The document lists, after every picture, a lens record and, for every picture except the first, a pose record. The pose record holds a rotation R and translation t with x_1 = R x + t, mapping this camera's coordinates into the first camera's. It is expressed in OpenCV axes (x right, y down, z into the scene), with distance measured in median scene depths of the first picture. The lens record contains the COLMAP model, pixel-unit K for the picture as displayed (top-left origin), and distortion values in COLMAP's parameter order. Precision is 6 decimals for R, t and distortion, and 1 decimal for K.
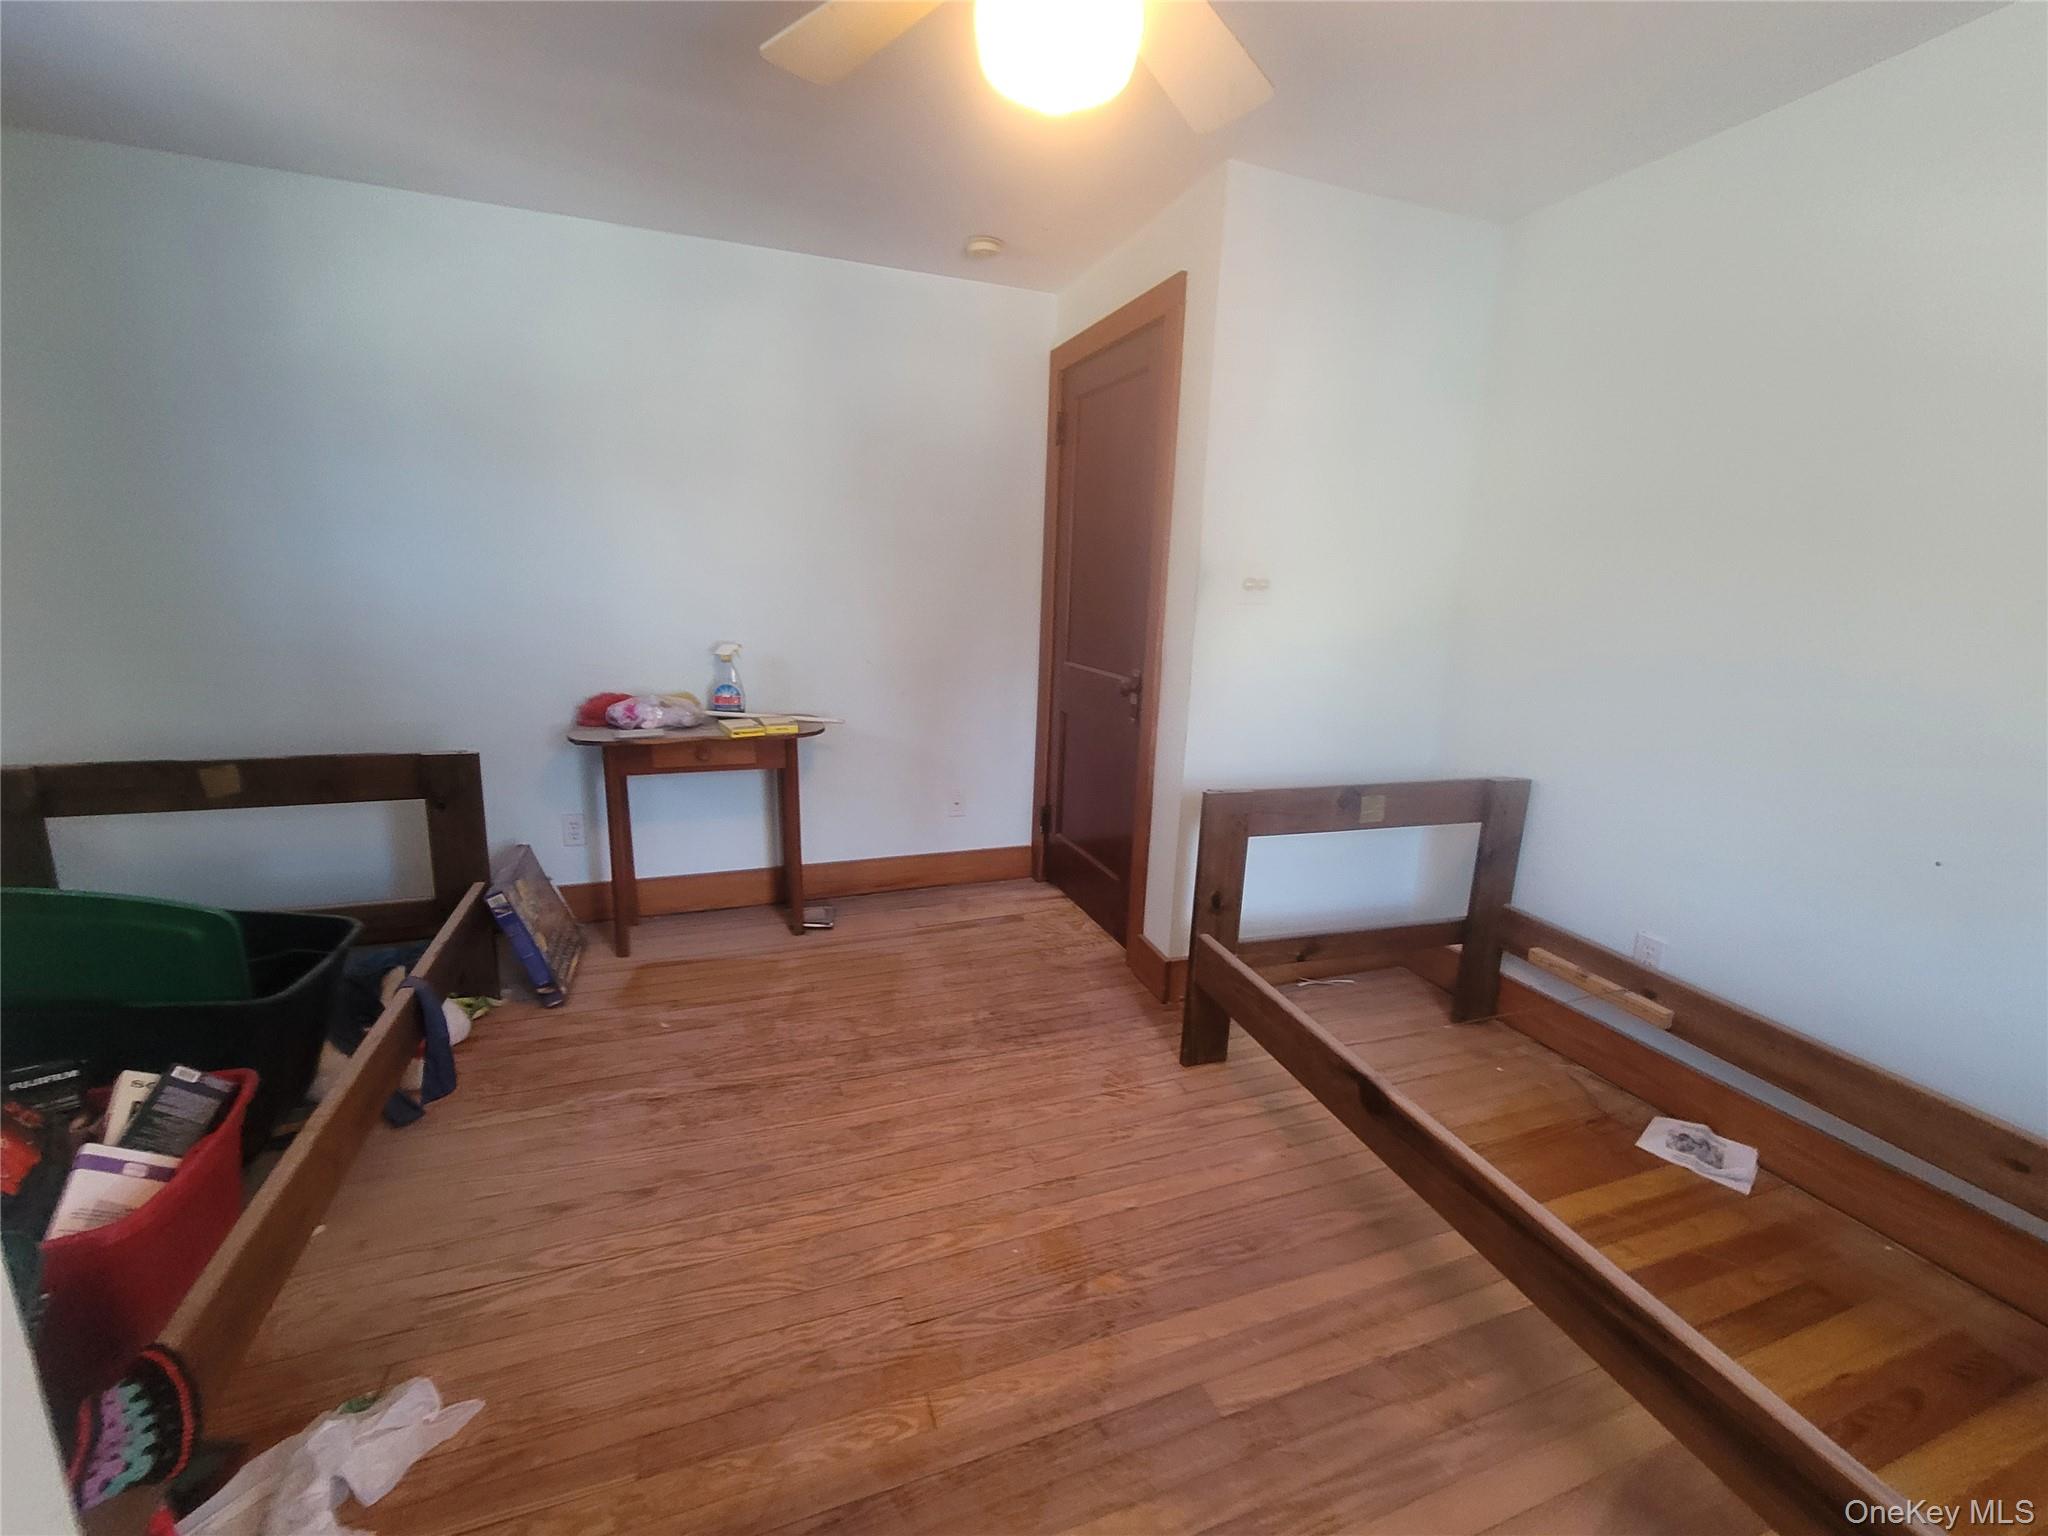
lens RADIAL K [[832.3, 0, 1024.0], [0, 832.3, 768.0], [0, 0, 1]] dist [-0.001919, -0.000303]
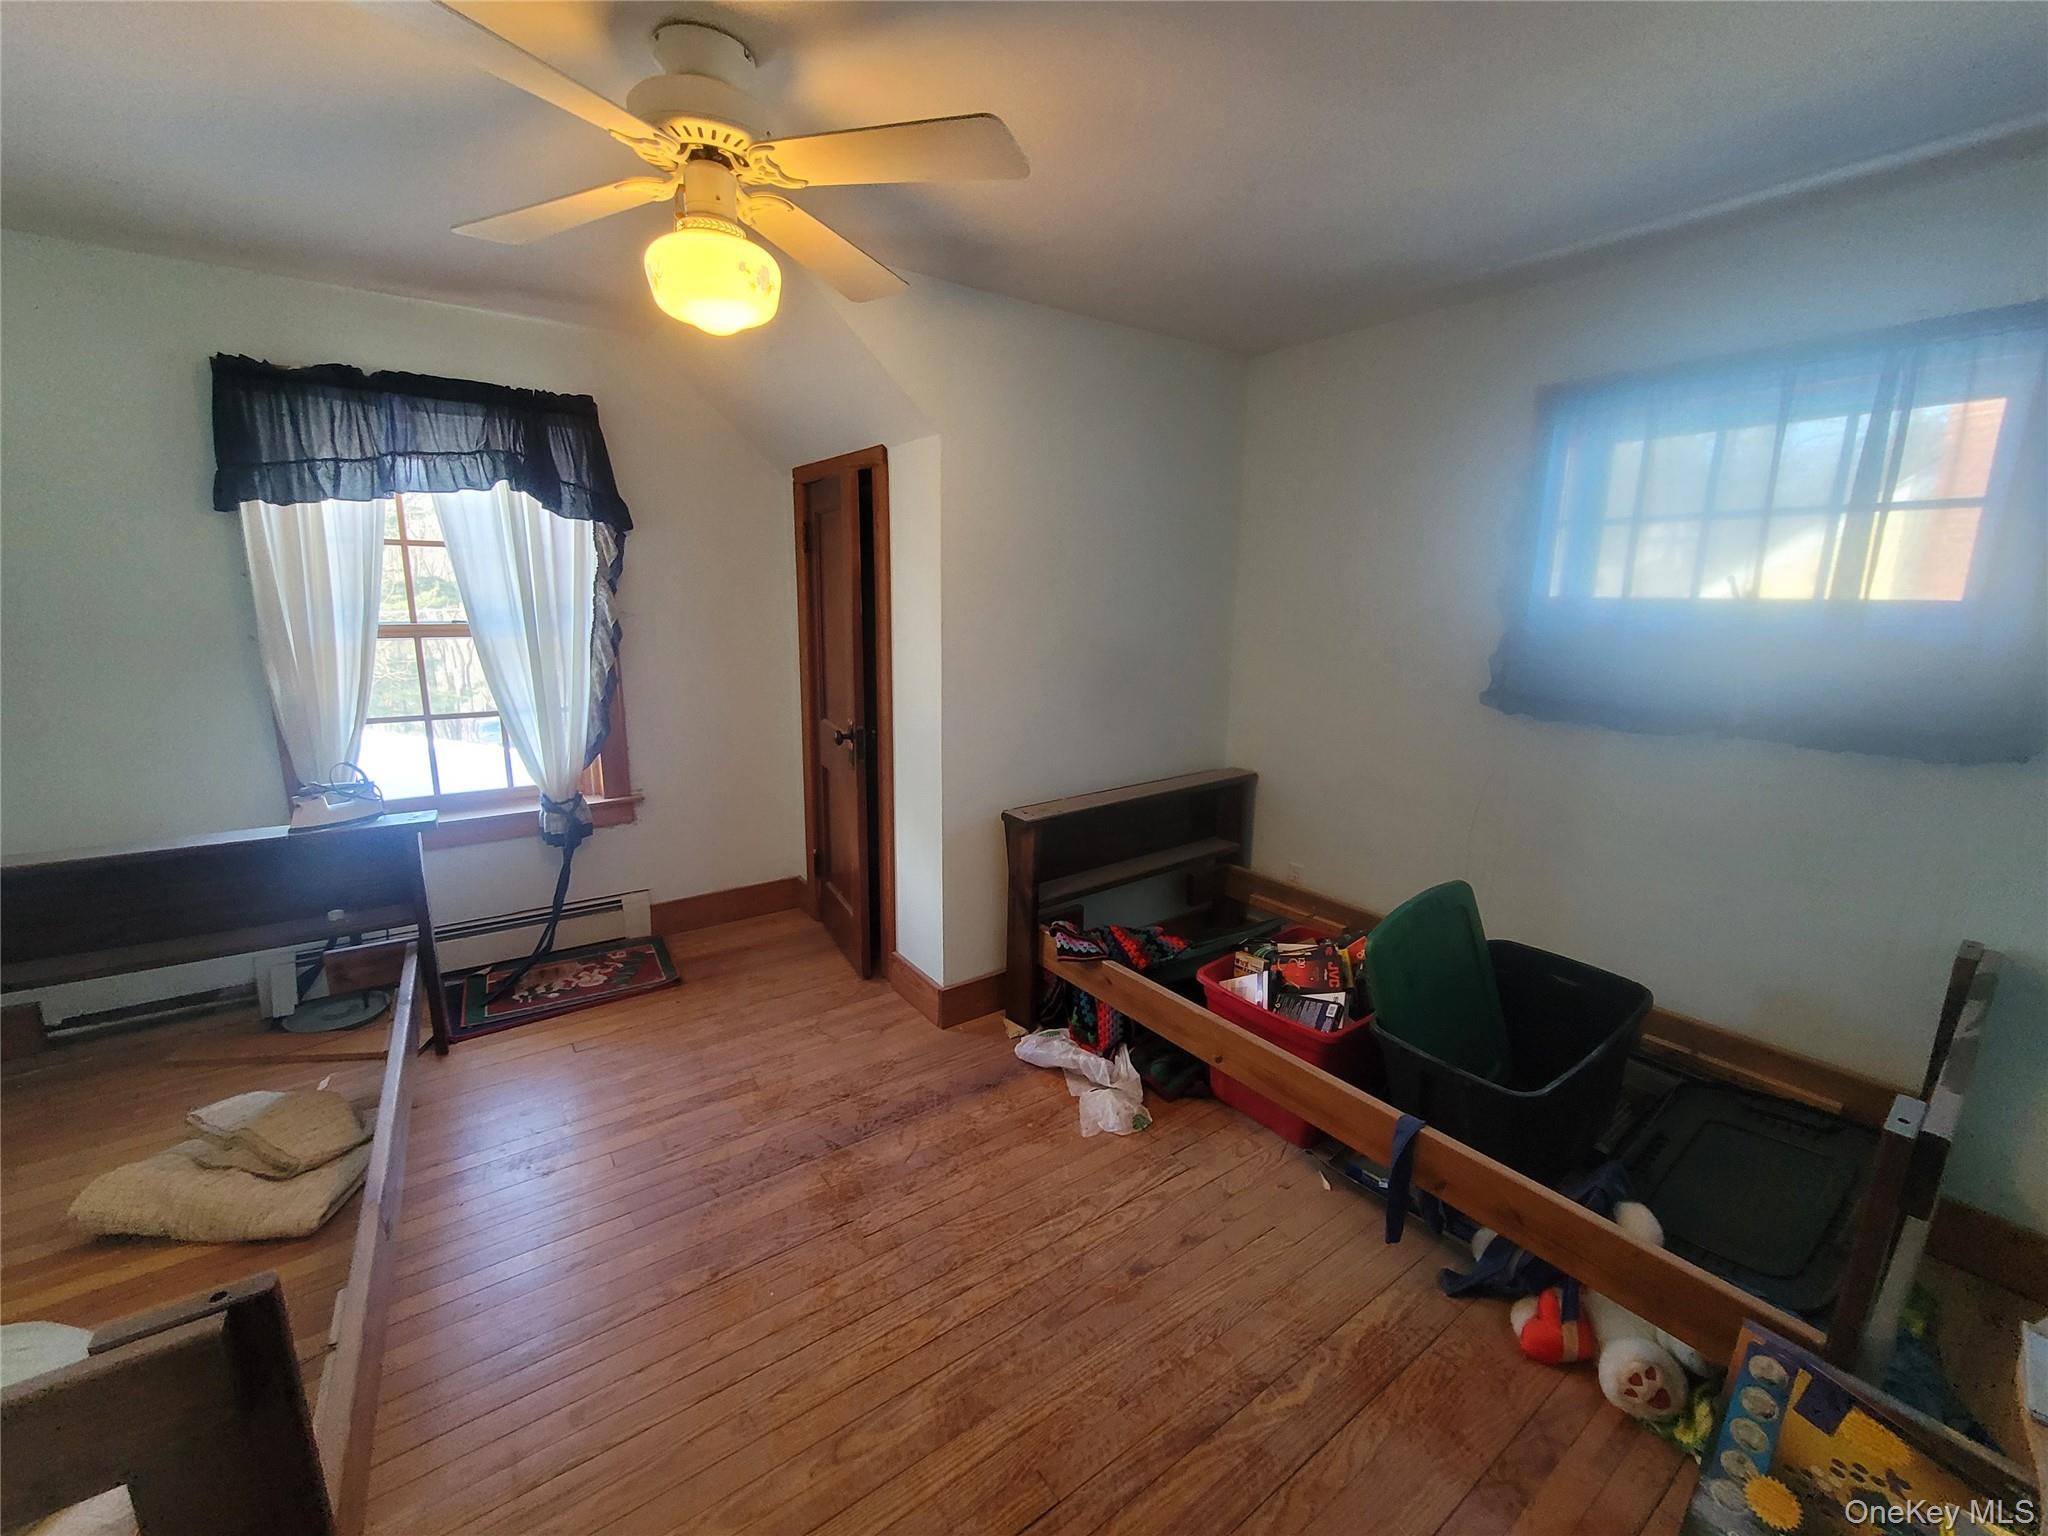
lens RADIAL K [[832.3, 0, 1024.0], [0, 832.3, 768.0], [0, 0, 1]] dist [-0.001919, -0.000303]
pose [[-0.961405, 0.017437, -0.274584, -0.039546], [-0.097117, 0.912245, 0.397967, -0.503054], [0.257427, 0.409274, -0.875343, 1.703875]]
